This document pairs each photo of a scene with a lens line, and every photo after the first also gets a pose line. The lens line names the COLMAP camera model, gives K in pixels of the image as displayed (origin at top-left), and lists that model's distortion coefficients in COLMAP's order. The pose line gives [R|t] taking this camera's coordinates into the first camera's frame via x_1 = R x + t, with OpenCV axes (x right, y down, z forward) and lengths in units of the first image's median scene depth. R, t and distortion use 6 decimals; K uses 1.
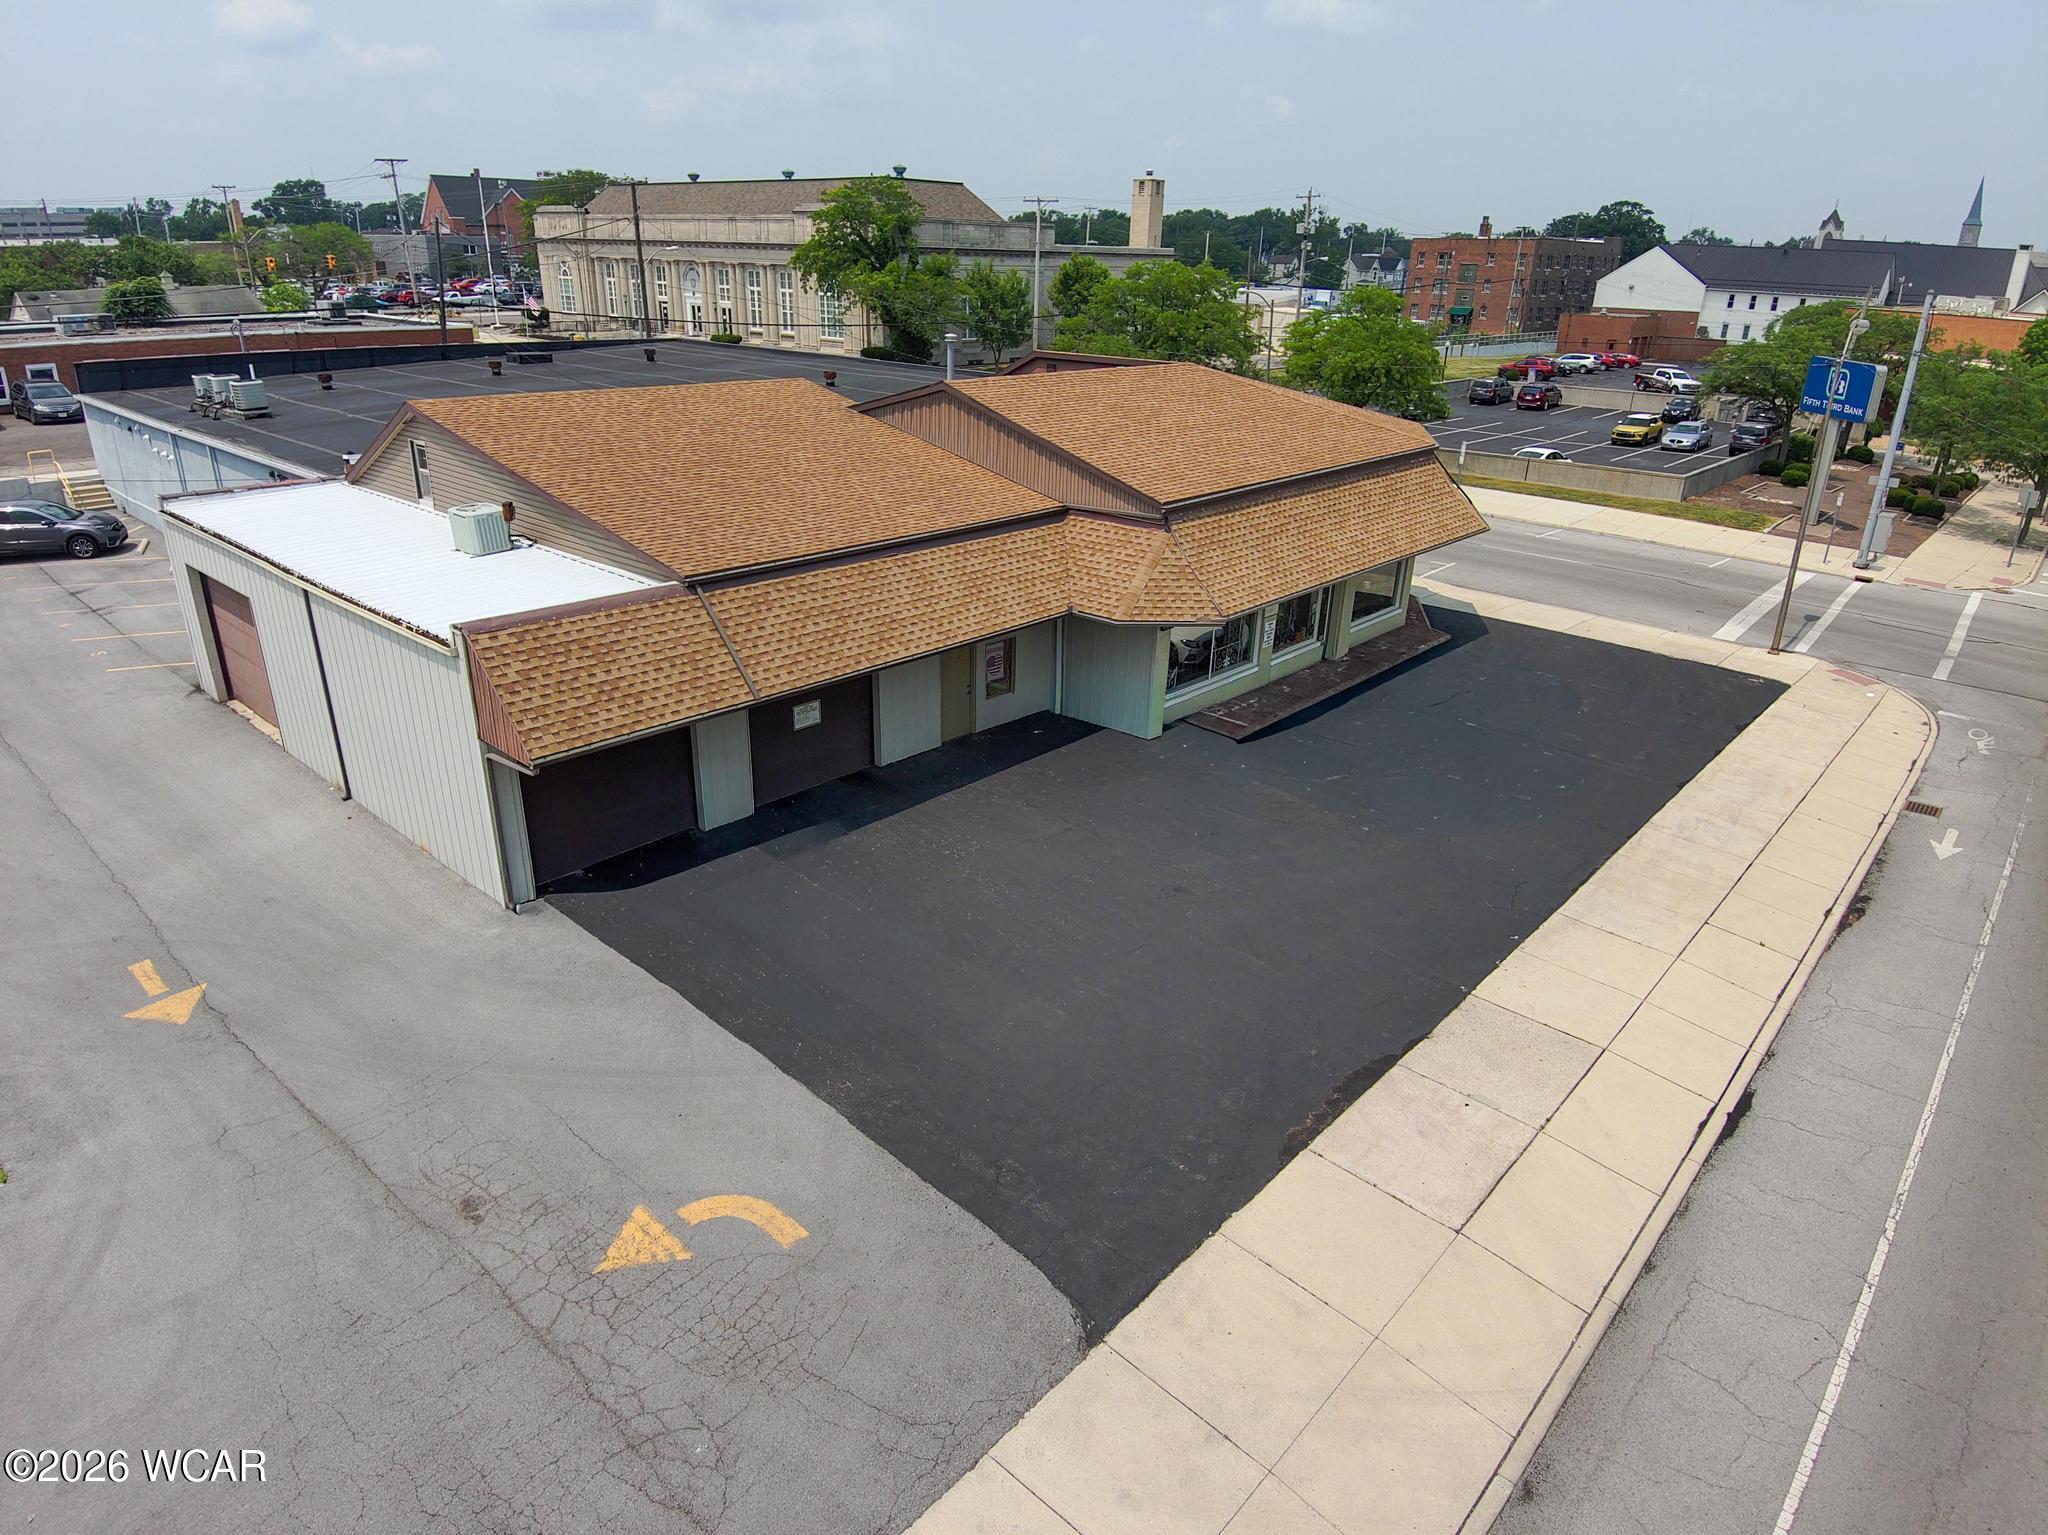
lens RADIAL K [[1218.4, 0, 1024.0], [0, 1218.4, 767.5], [0, 0, 1]] dist [0.055784, -0.084984]
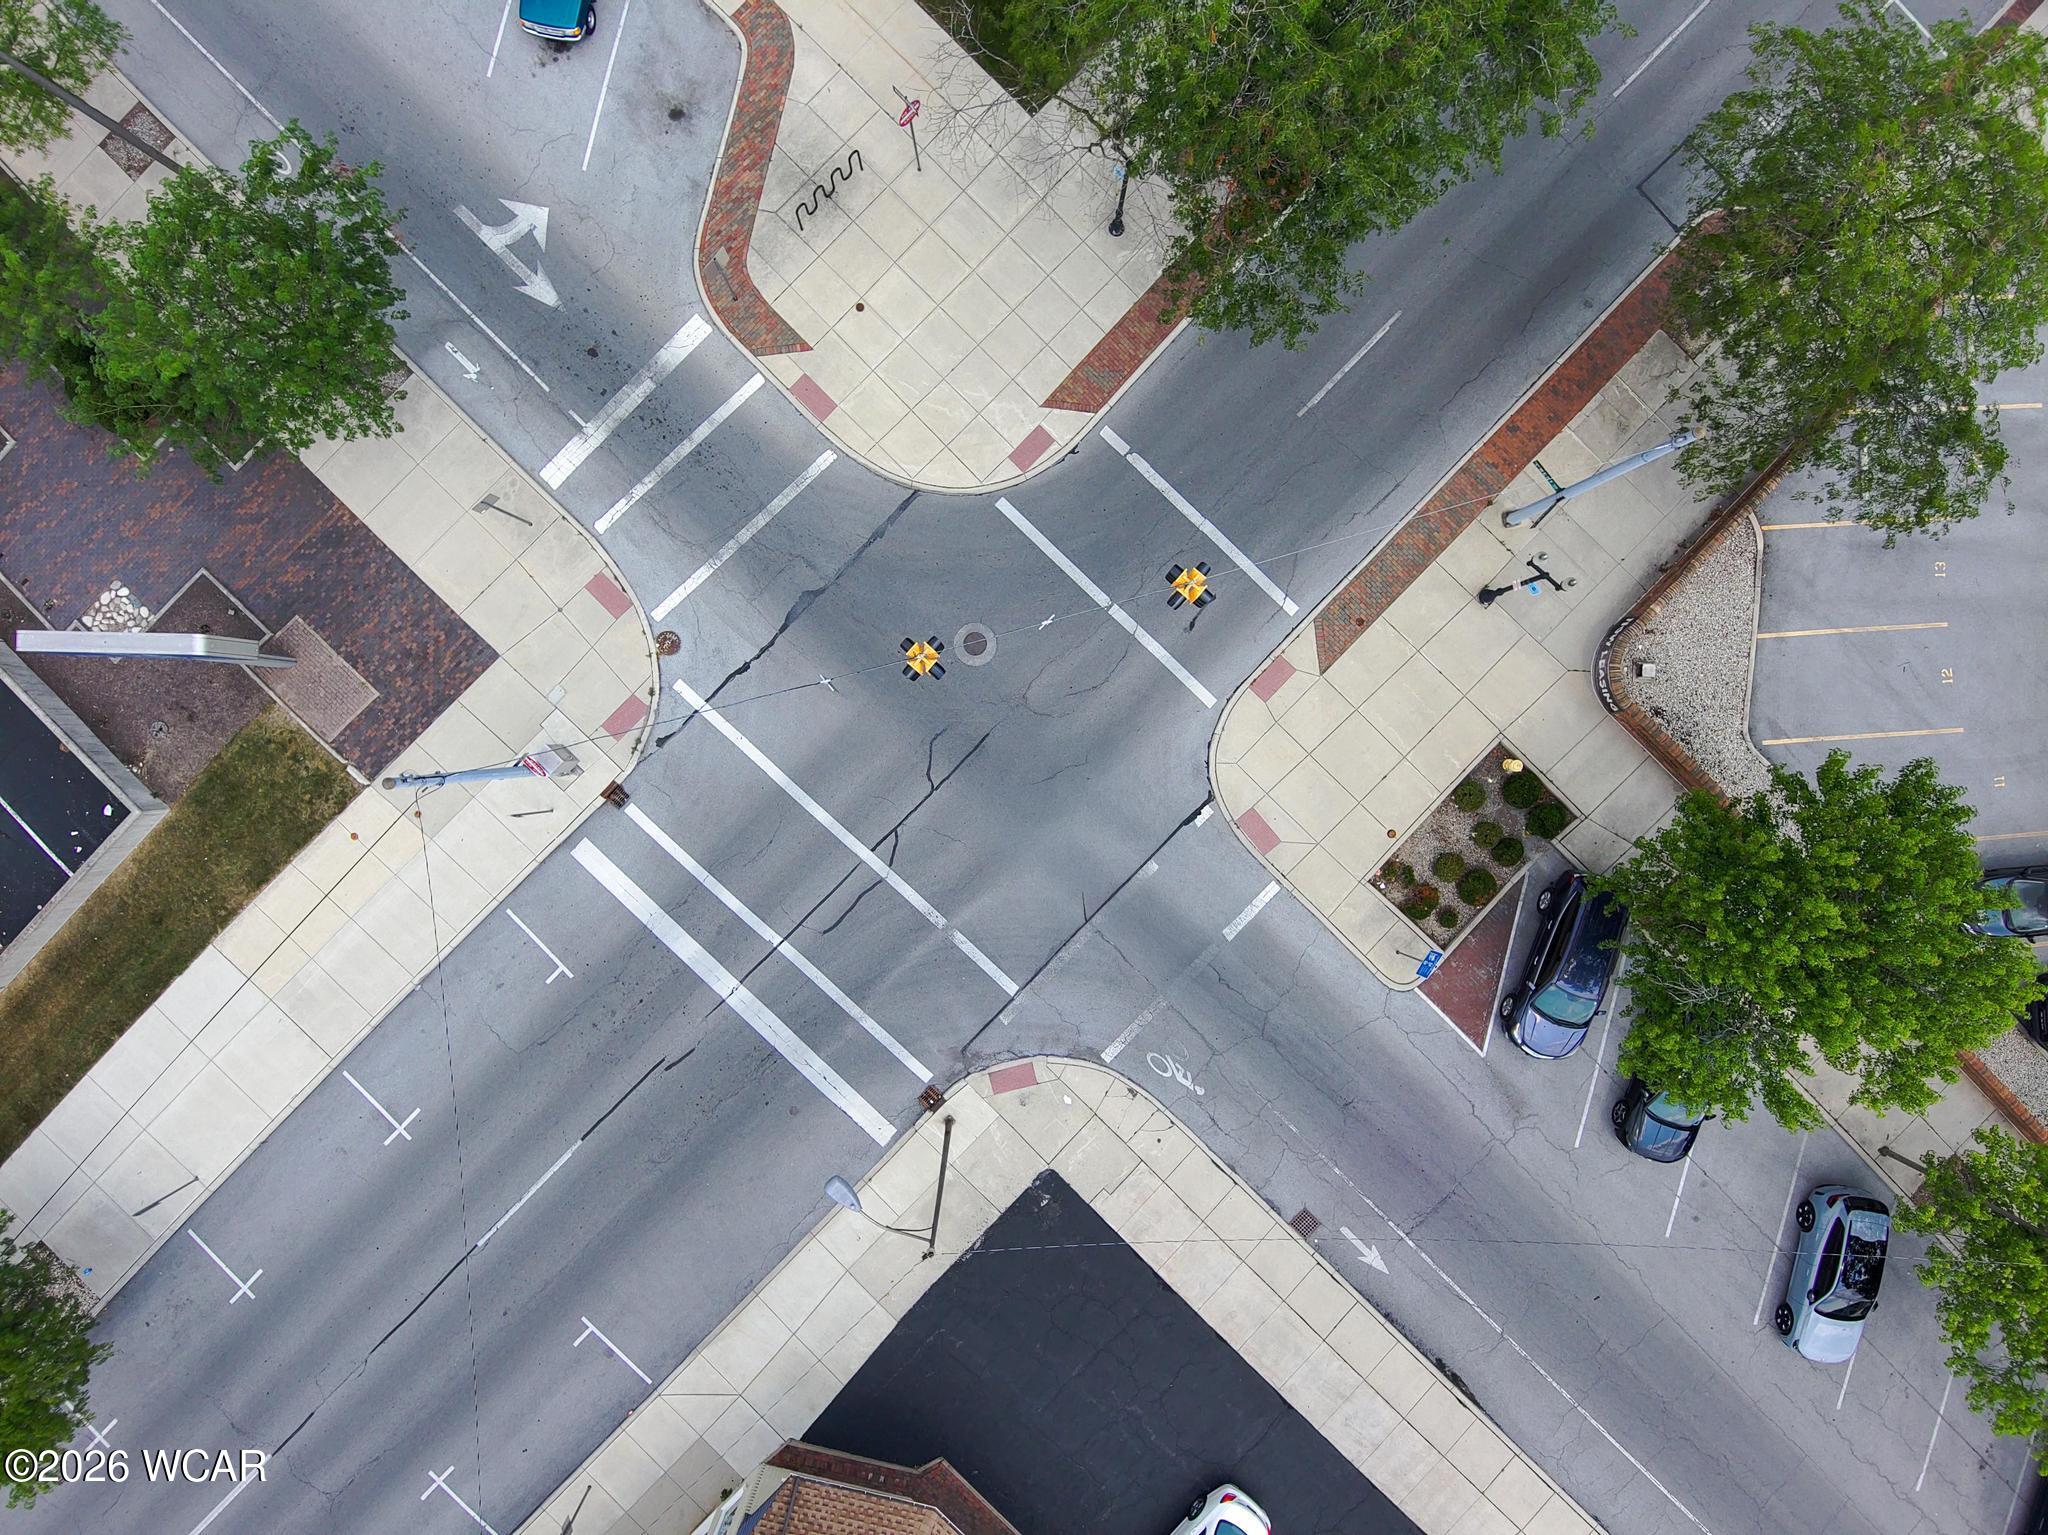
lens RADIAL K [[1209.2, 0, 1024.0], [0, 1209.2, 767.5], [0, 0, 1]] dist [0.091978, -0.125380]
pose [[0.043717, -0.998111, -0.043166, 1.402305], [0.380756, -0.023300, 0.924382, -1.454665], [-0.923642, -0.056847, 0.379018, 0.874204]]
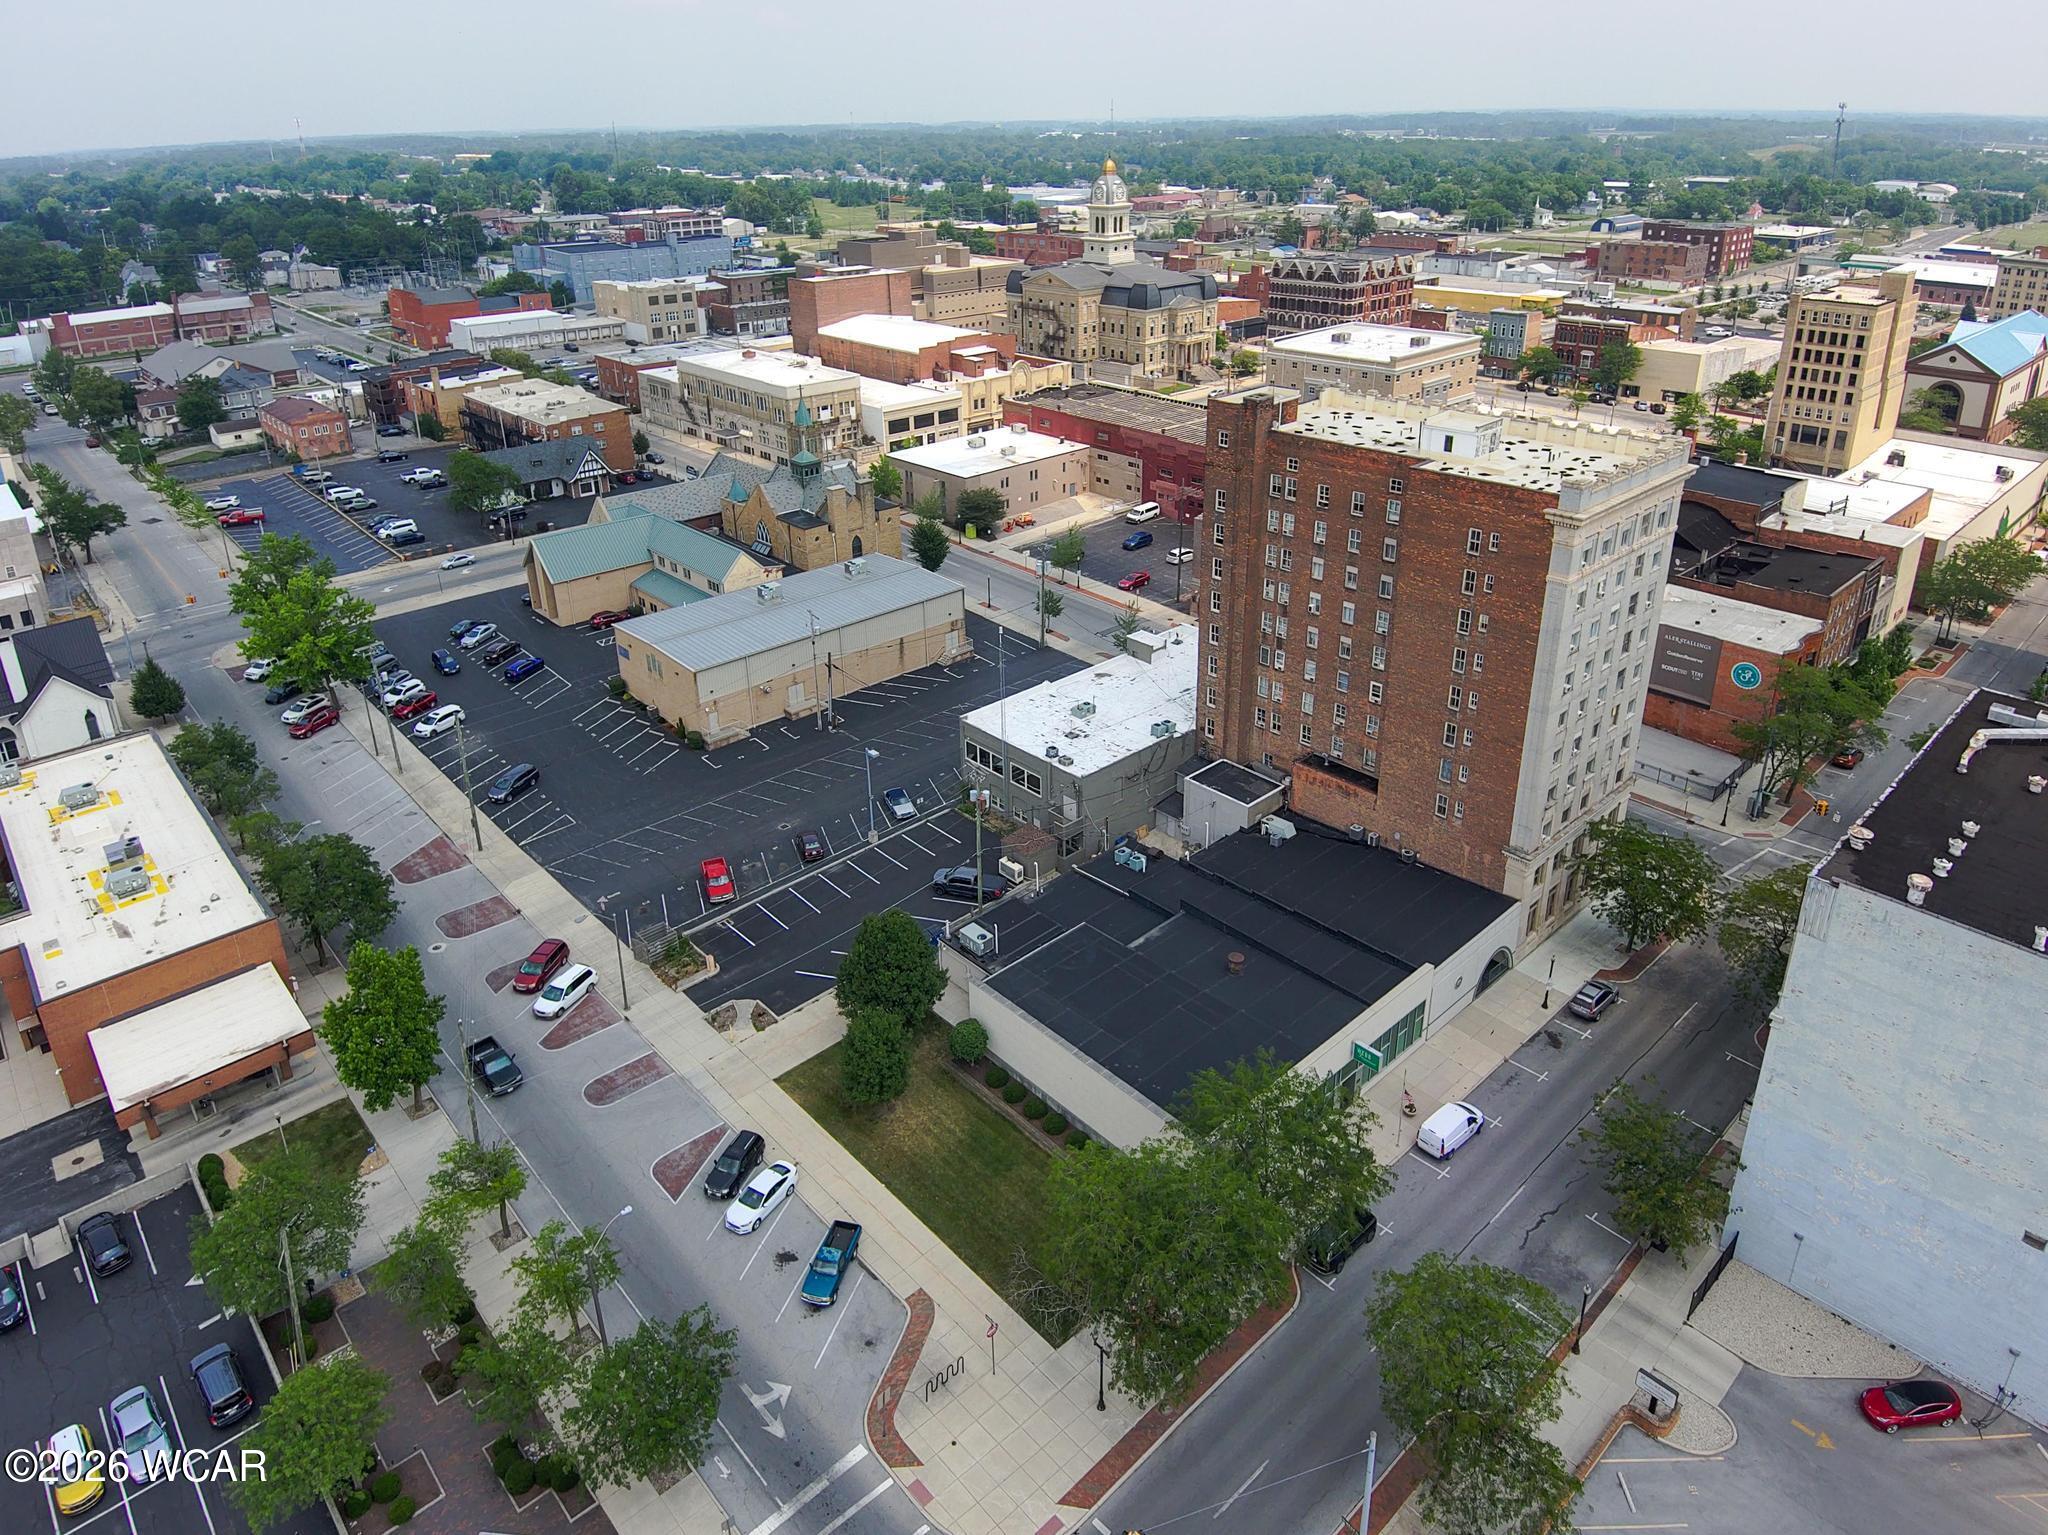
lens RADIAL K [[1201.8, 0, 1024.0], [0, 1201.8, 767.5], [0, 0, 1]] dist [0.081575, -0.083060]
pose [[0.096539, -0.496725, 0.862522, 0.399645], [0.403082, 0.811841, 0.422422, -2.321064], [-0.910058, 0.306887, 0.278595, 0.368642]]
